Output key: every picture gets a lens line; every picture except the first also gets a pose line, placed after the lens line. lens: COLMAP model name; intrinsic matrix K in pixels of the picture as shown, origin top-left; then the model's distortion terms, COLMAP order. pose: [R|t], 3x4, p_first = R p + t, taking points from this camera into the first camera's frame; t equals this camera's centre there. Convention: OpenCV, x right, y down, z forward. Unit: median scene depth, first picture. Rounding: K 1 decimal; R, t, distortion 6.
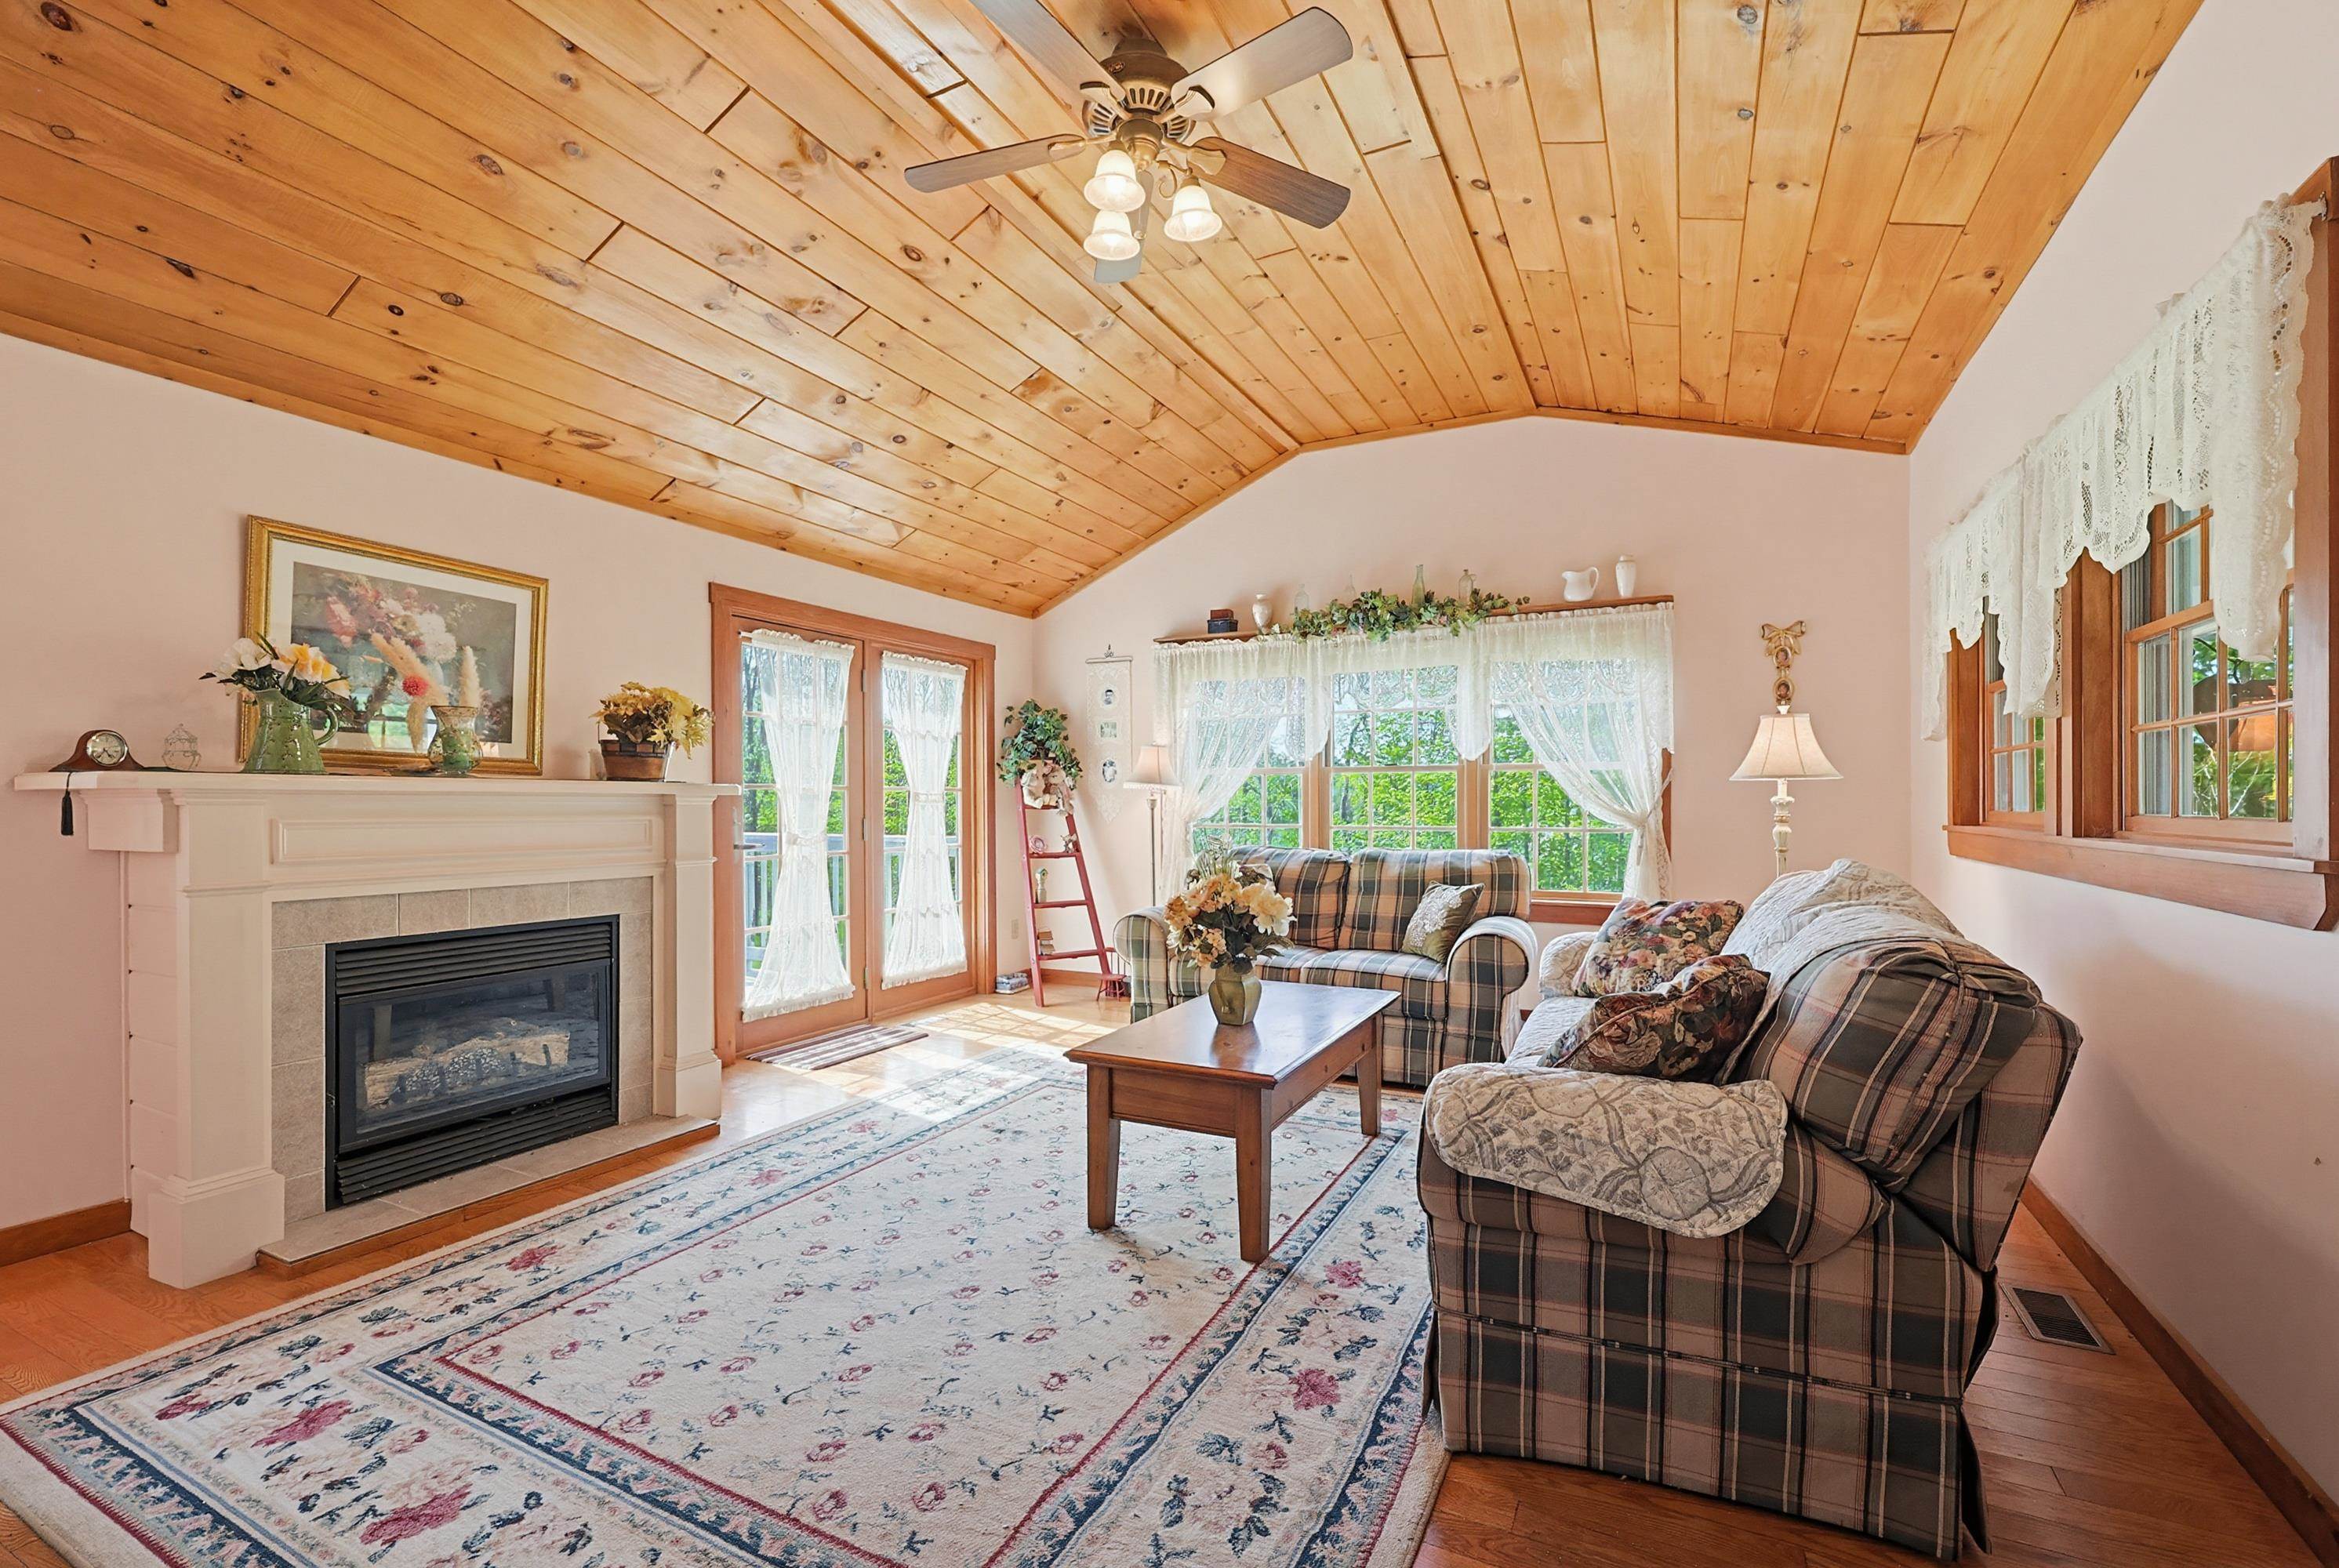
lens RADIAL K [[1004.3, 0, 1164.8], [0, 1004.3, 814.2], [0, 0, 1]] dist [-0.004060, 0.001226]
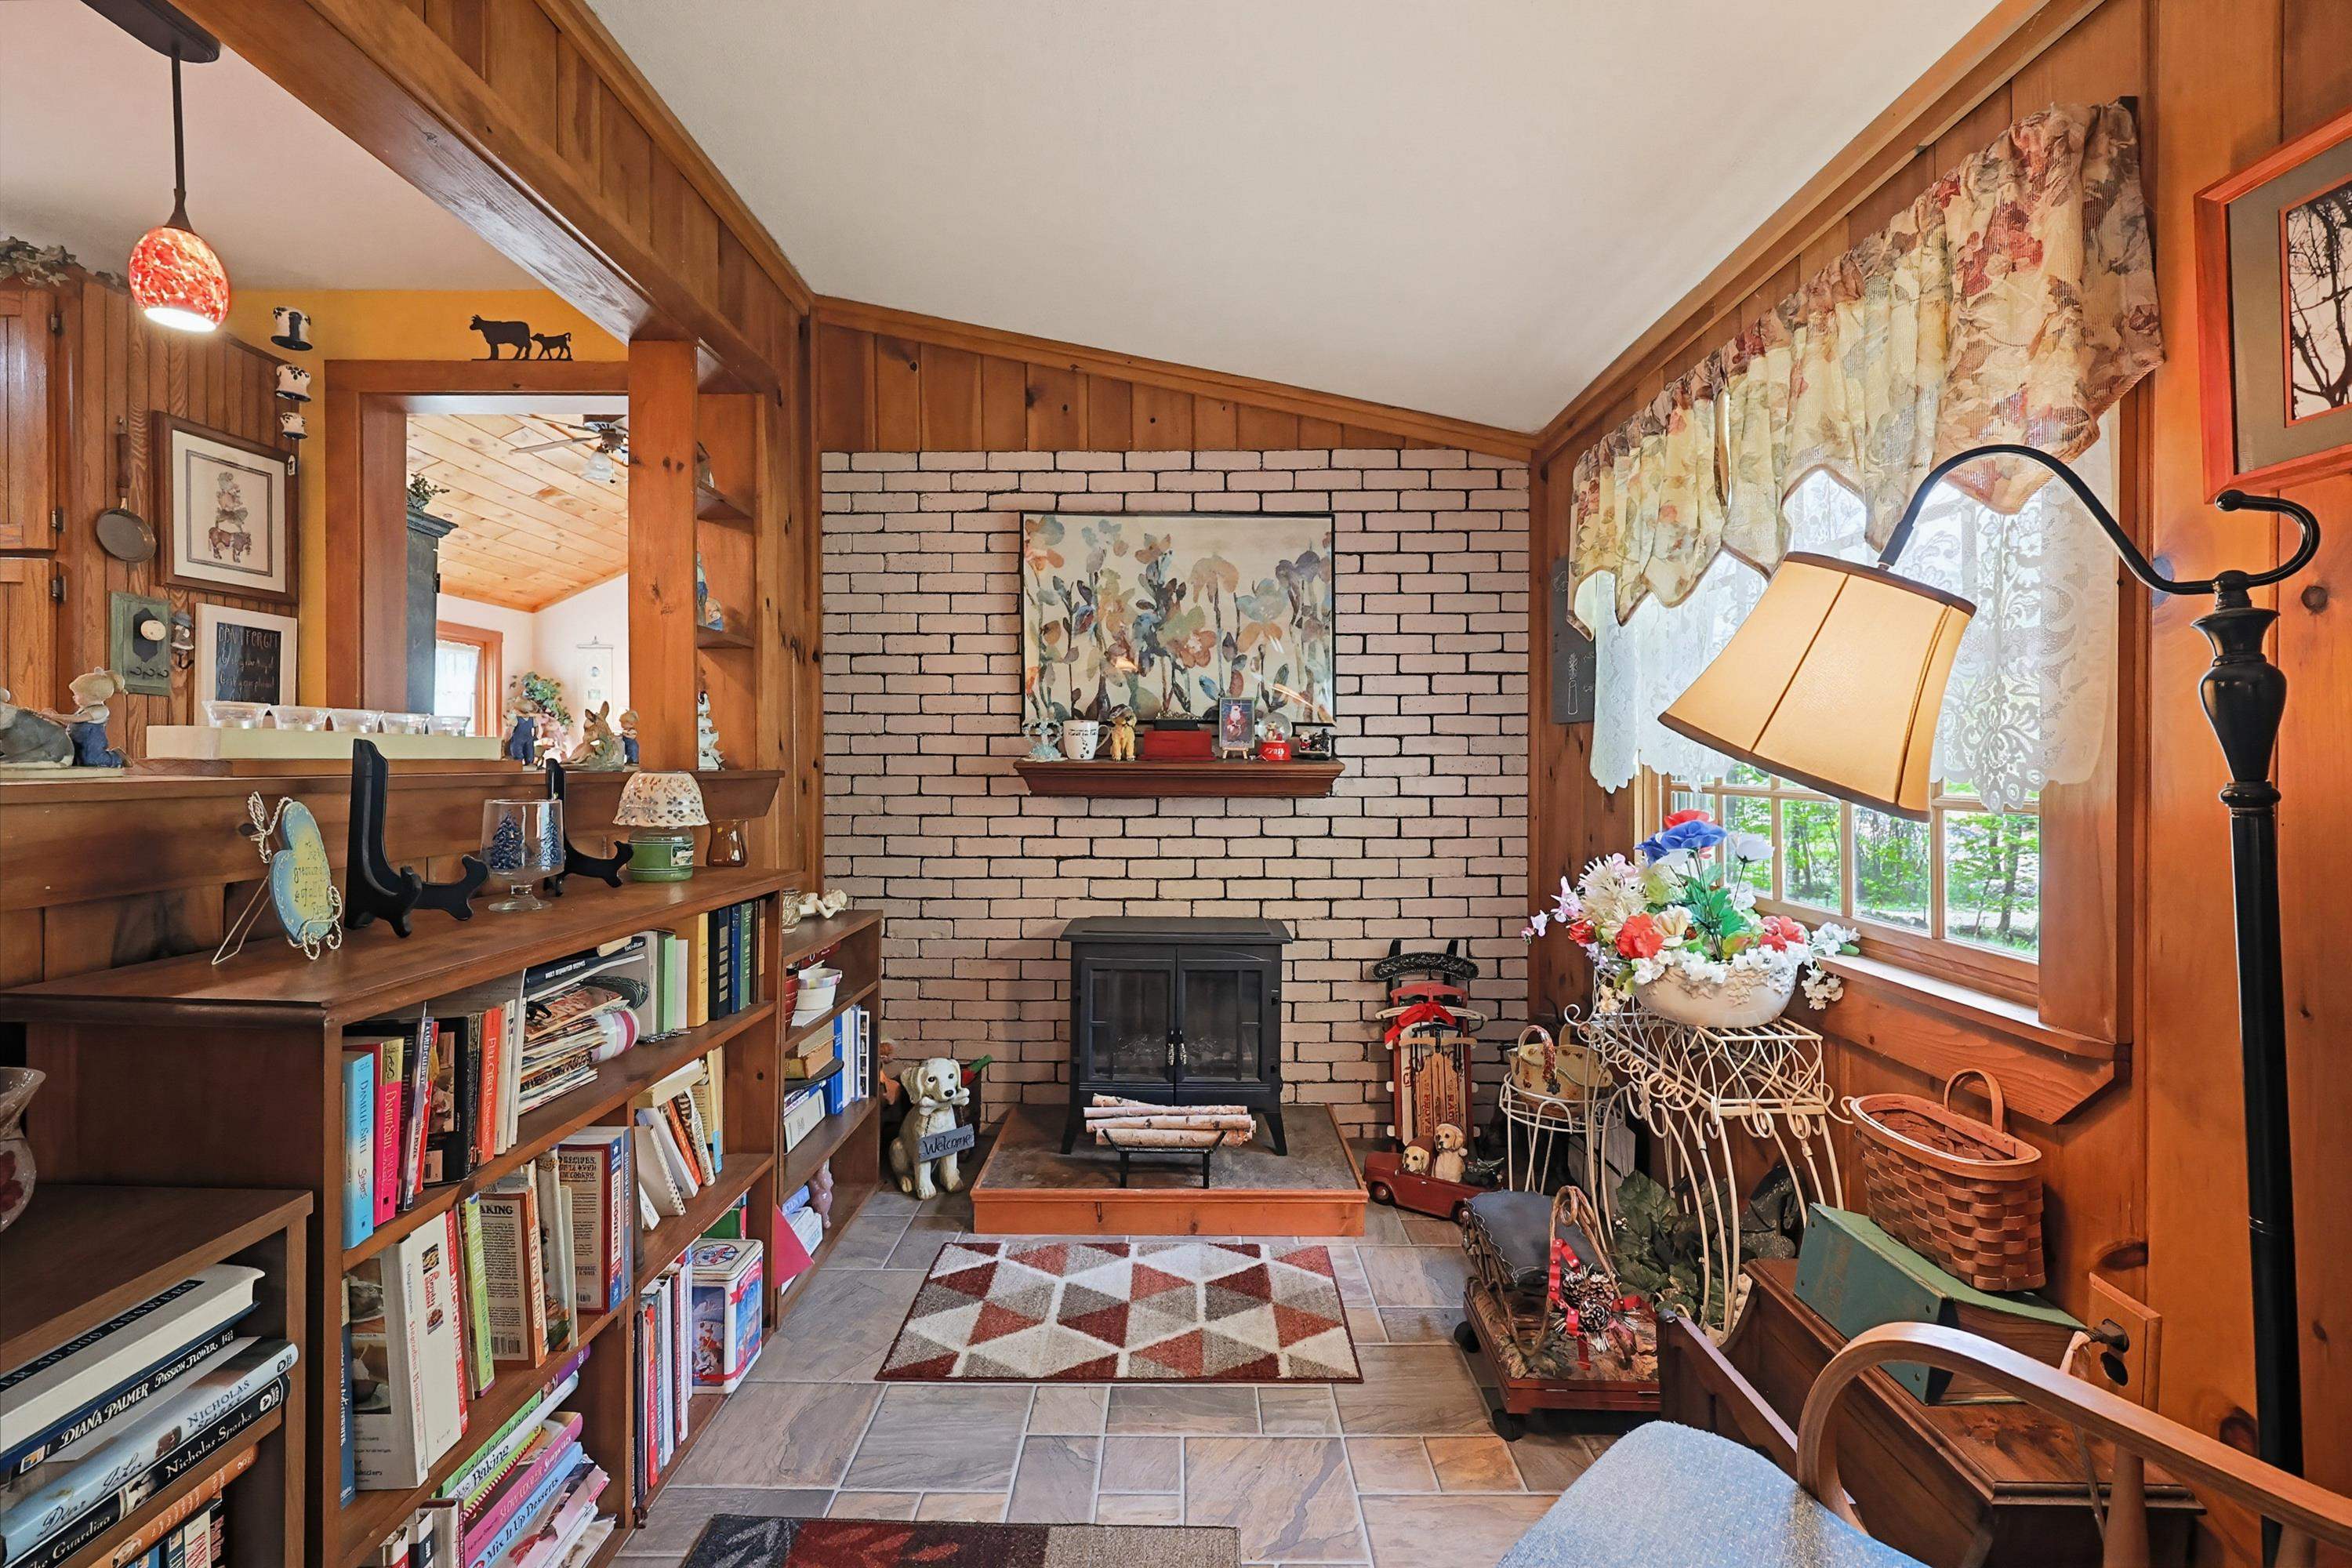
lens RADIAL K [[1009.9, 0, 1187.3], [0, 1009.9, 779.1], [0, 0, 1]] dist [-0.004060, 0.001226]
pose [[0.887398, 0.000846, 0.461003, 0.050255], [-0.000903, 1.000000, -0.000096, 0.058259], [-0.461003, -0.000331, 0.887398, -1.075377]]
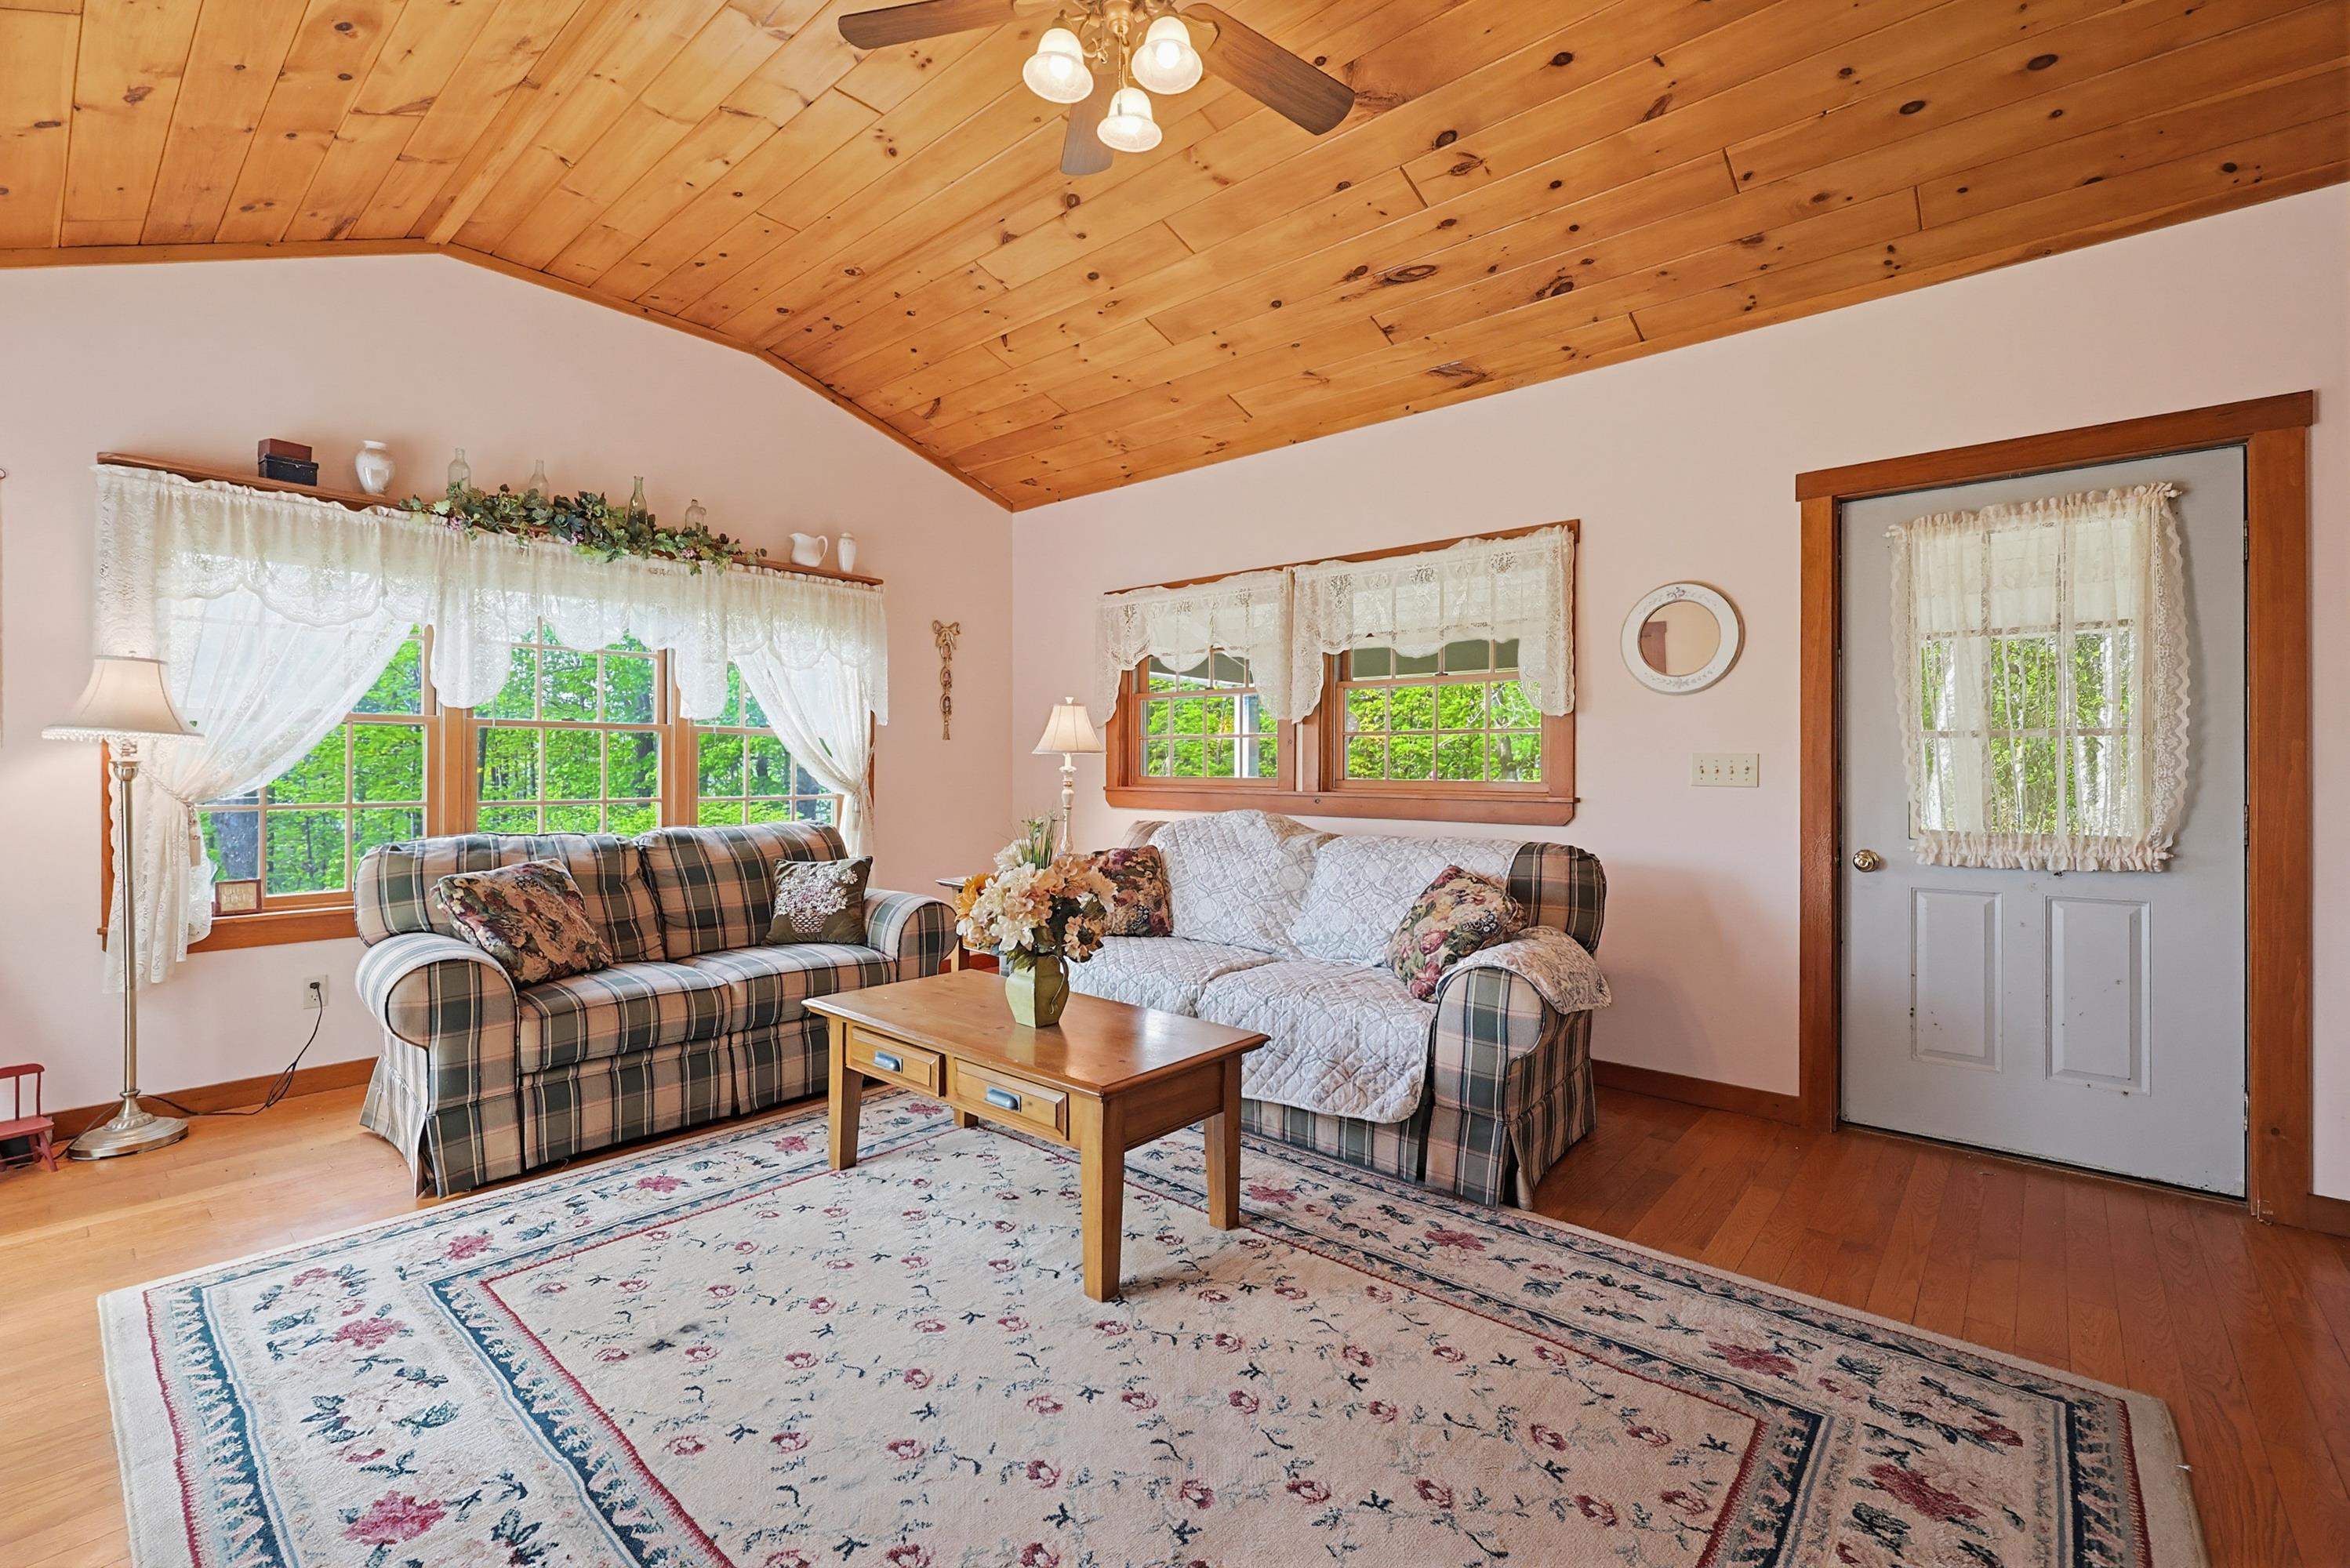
lens RADIAL K [[1009.0, 0, 1169.7], [0, 1009.0, 774.2], [0, 0, 1]] dist [-0.004060, 0.001226]
pose [[0.243647, -0.002976, 0.969859, -0.568424], [0.005924, 0.999981, 0.001580, -0.008140], [-0.969846, 0.005360, 0.243660, 0.504617]]
